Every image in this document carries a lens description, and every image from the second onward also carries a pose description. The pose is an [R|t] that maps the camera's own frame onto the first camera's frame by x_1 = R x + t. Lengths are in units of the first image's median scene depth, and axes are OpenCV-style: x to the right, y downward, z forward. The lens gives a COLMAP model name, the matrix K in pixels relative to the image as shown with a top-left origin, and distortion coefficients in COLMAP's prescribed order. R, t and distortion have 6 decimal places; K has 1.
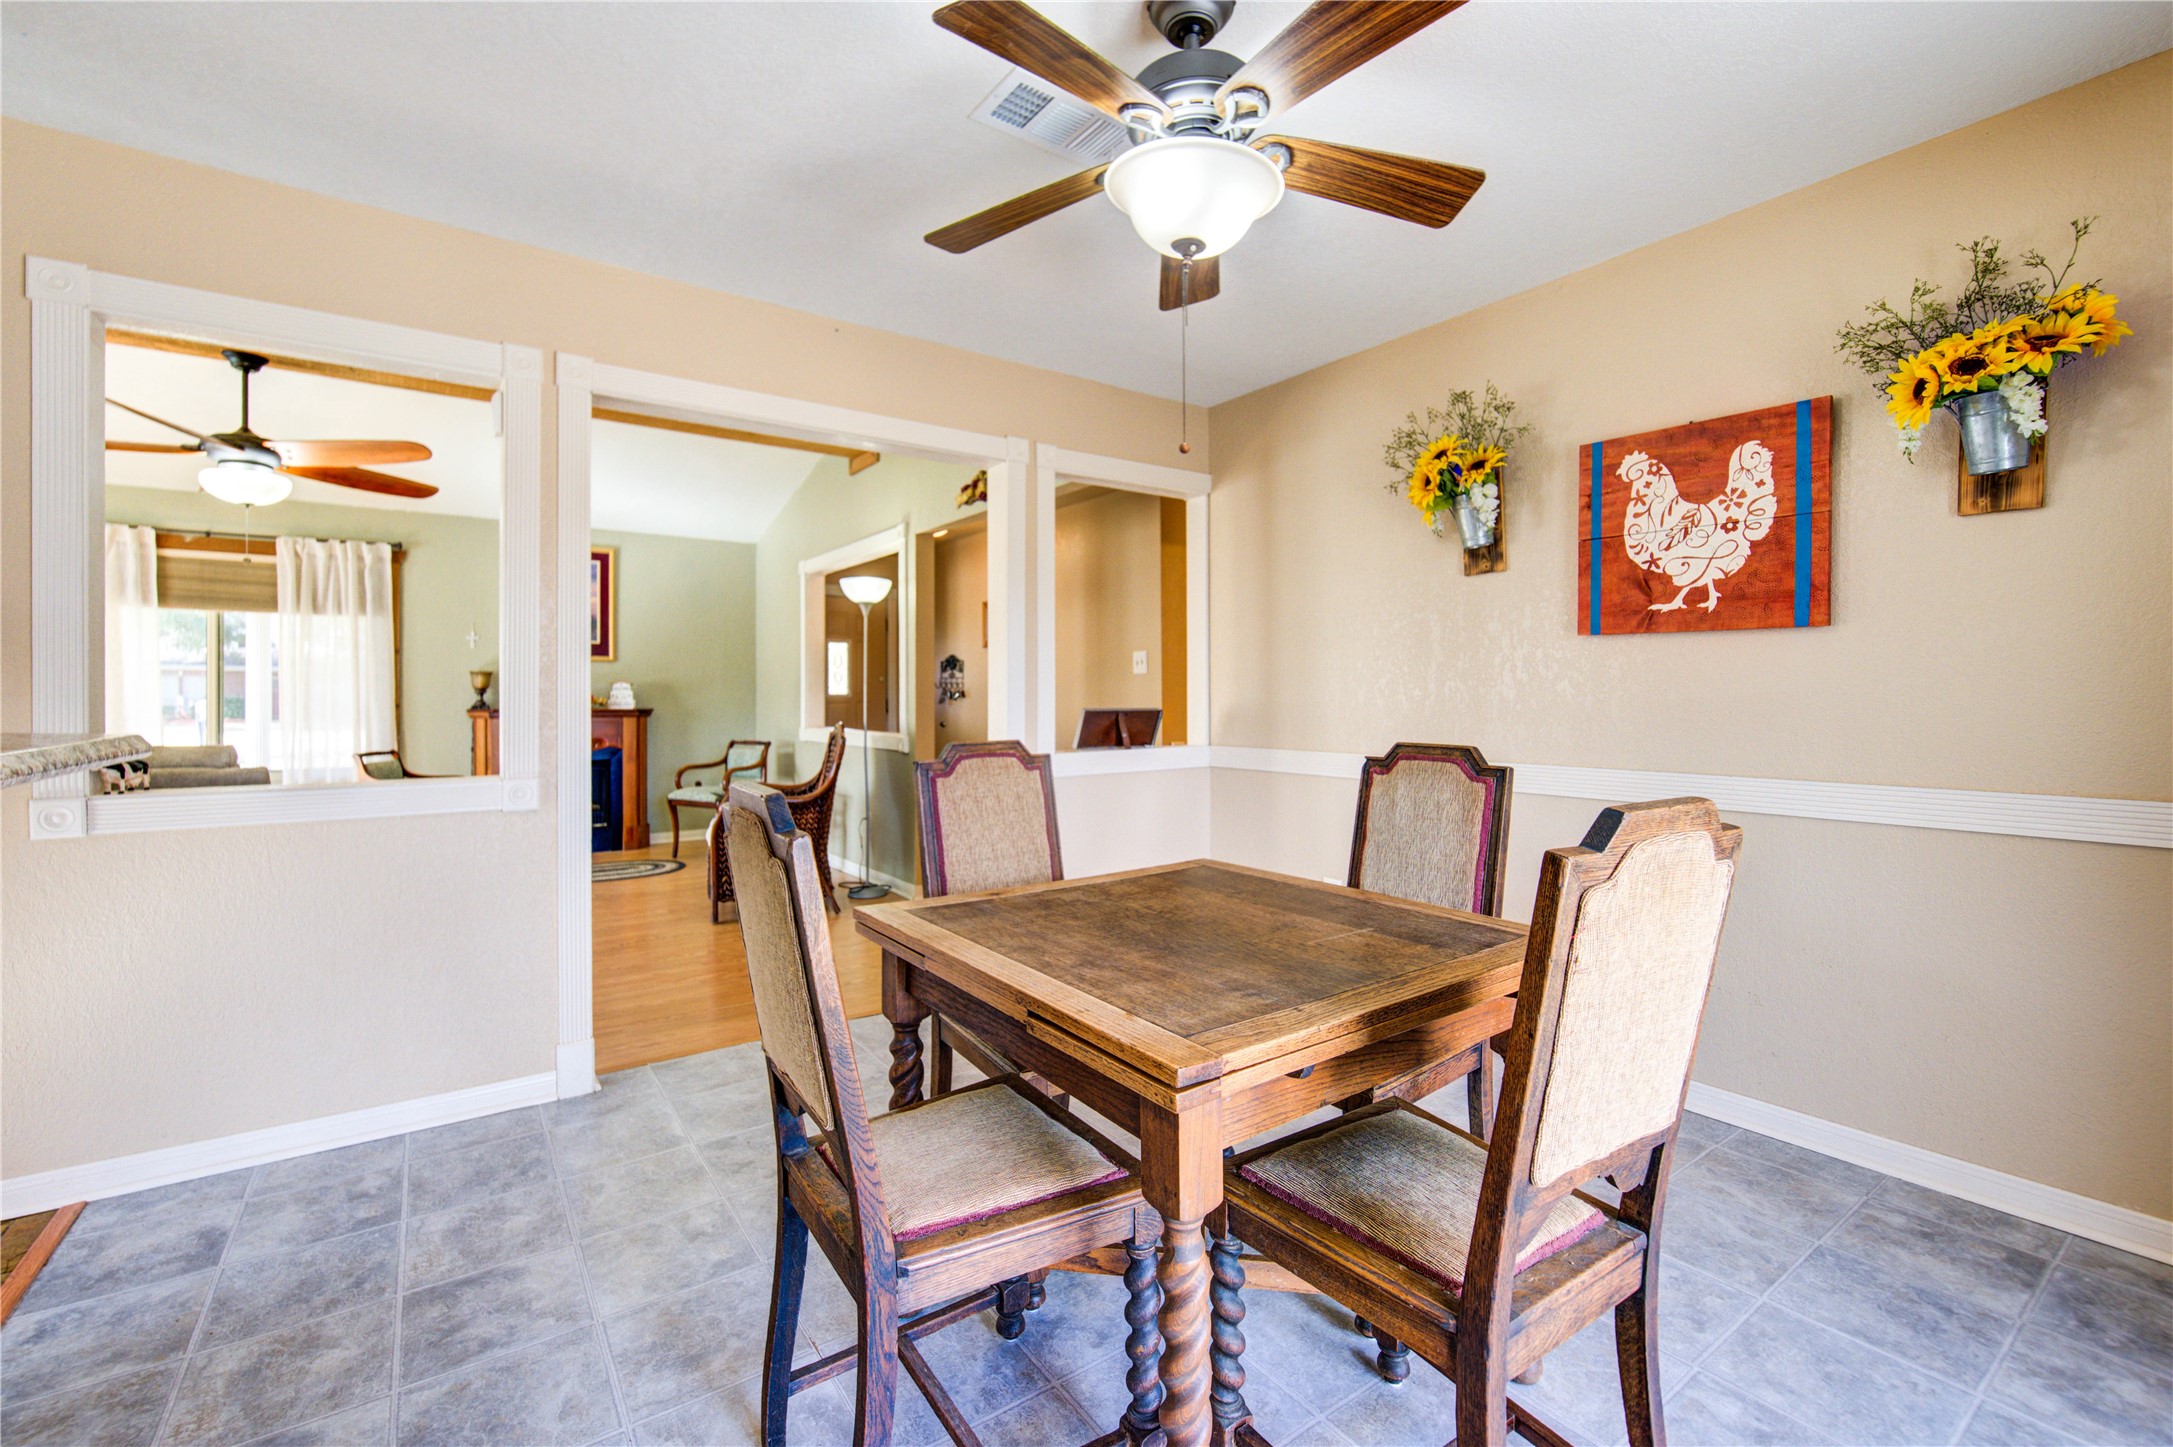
lens RADIAL K [[907.3, 0, 1086.8], [0, 907.3, 714.1], [0, 0, 1]] dist [-0.002336, -0.000758]
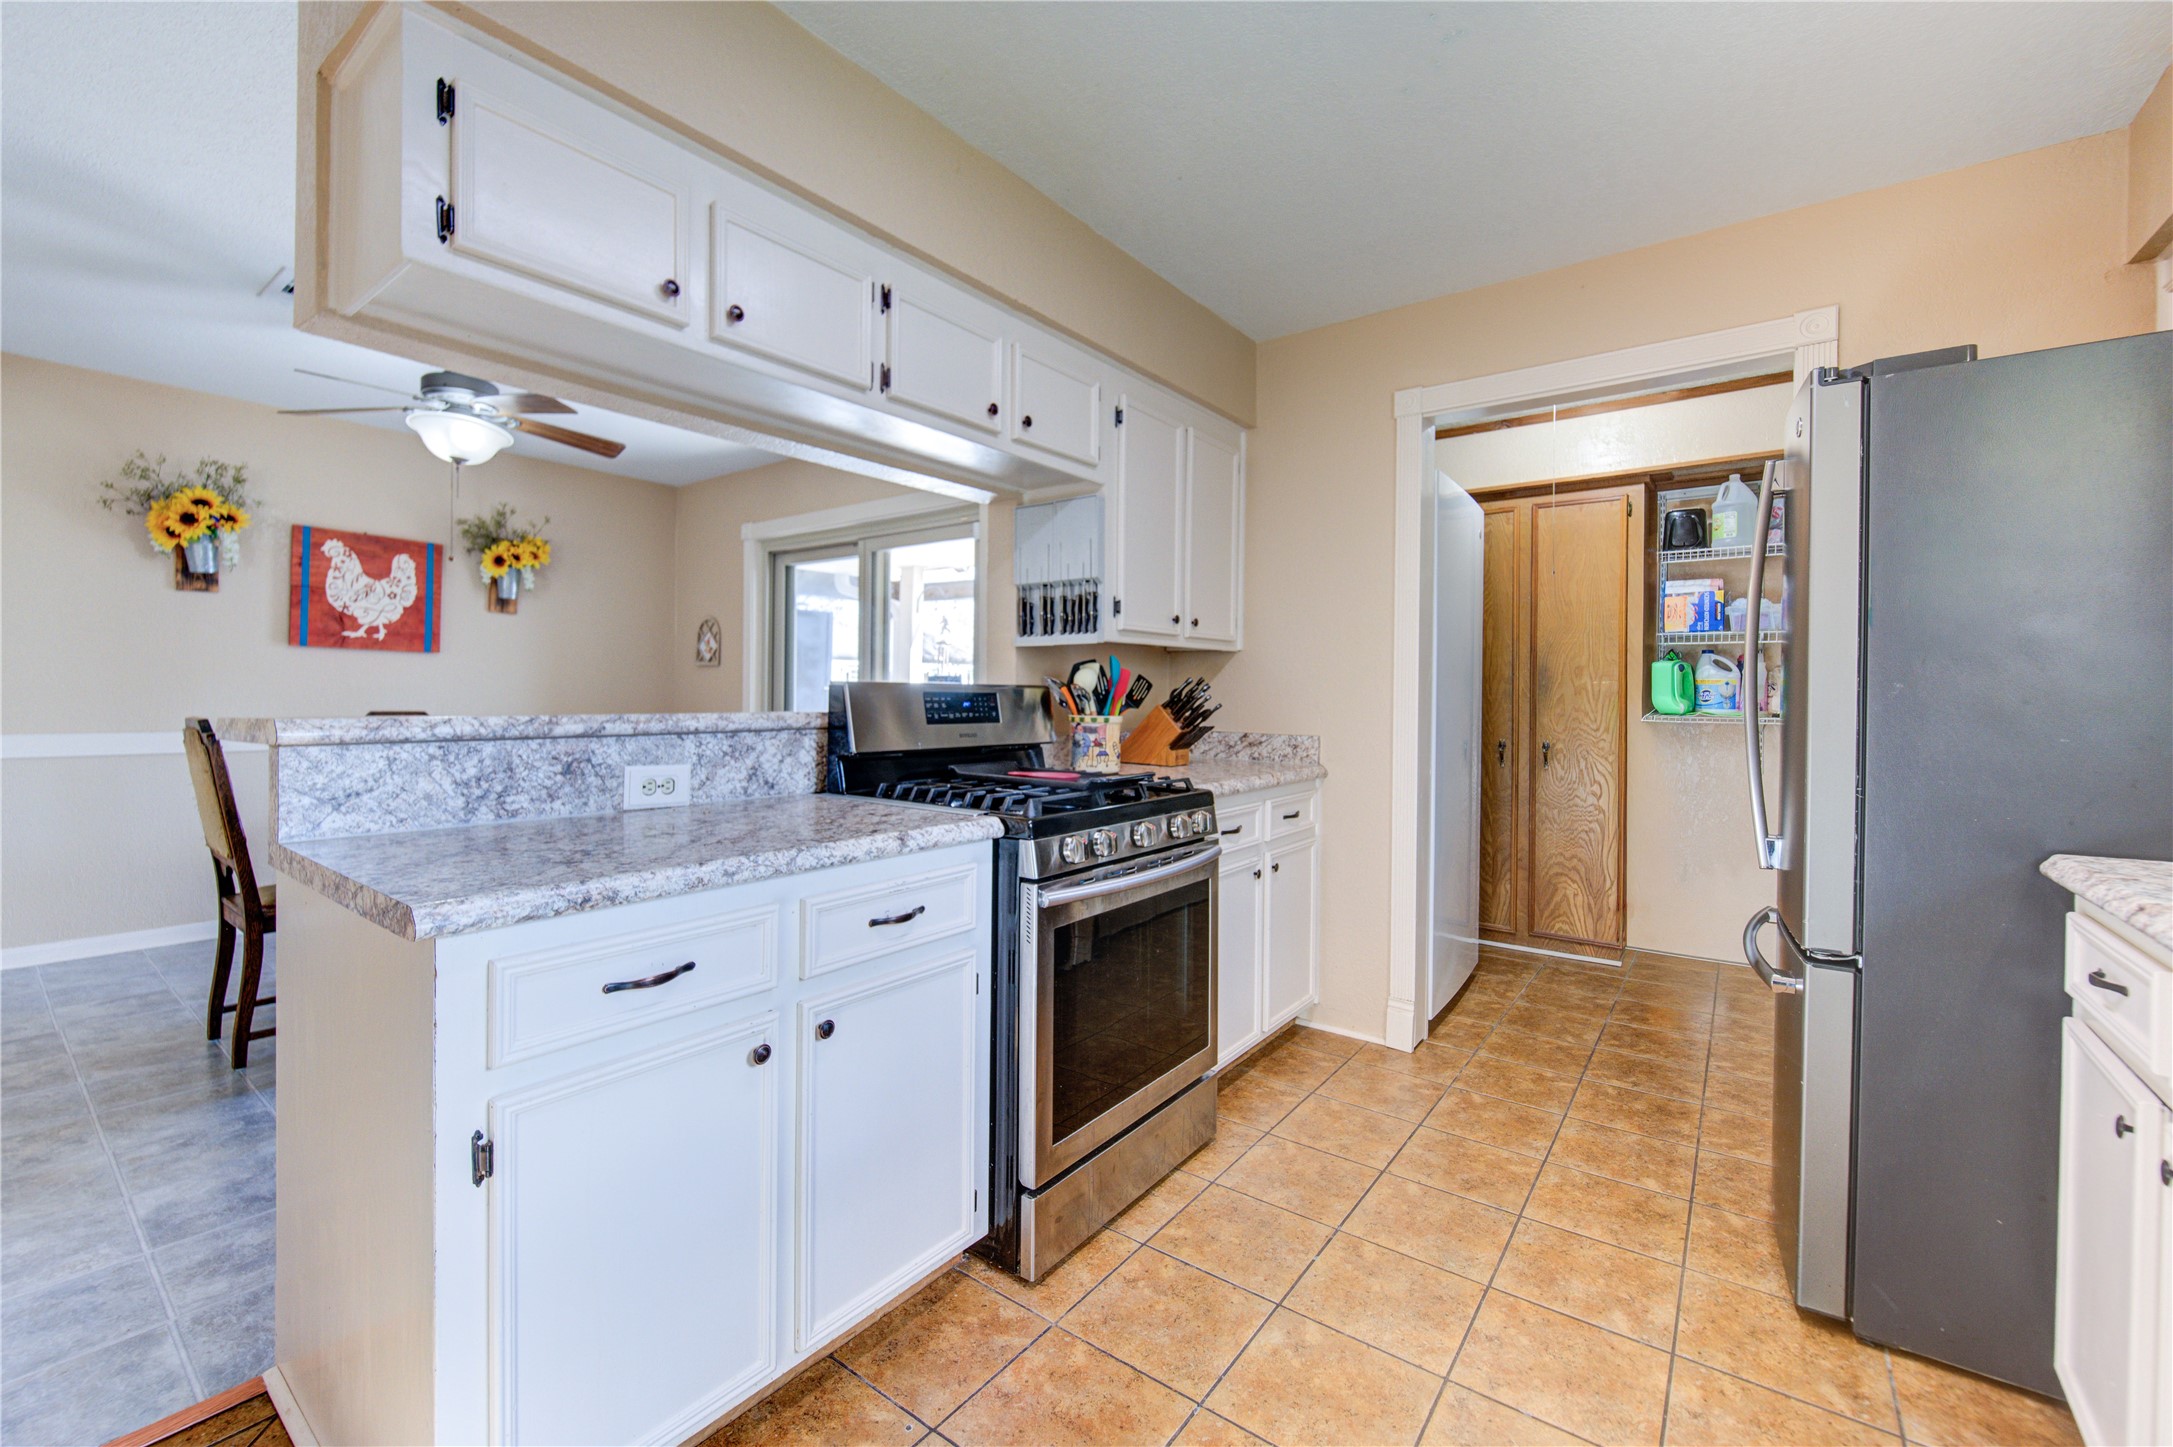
lens RADIAL K [[907.3, 0, 1085.5], [0, 907.3, 704.2], [0, 0, 1]] dist [-0.002336, -0.000758]
pose [[-0.301667, -0.020662, 0.953189, -1.499898], [-0.004038, 0.999784, 0.020394, -0.026056], [-0.953405, 0.002303, -0.301685, 0.190335]]
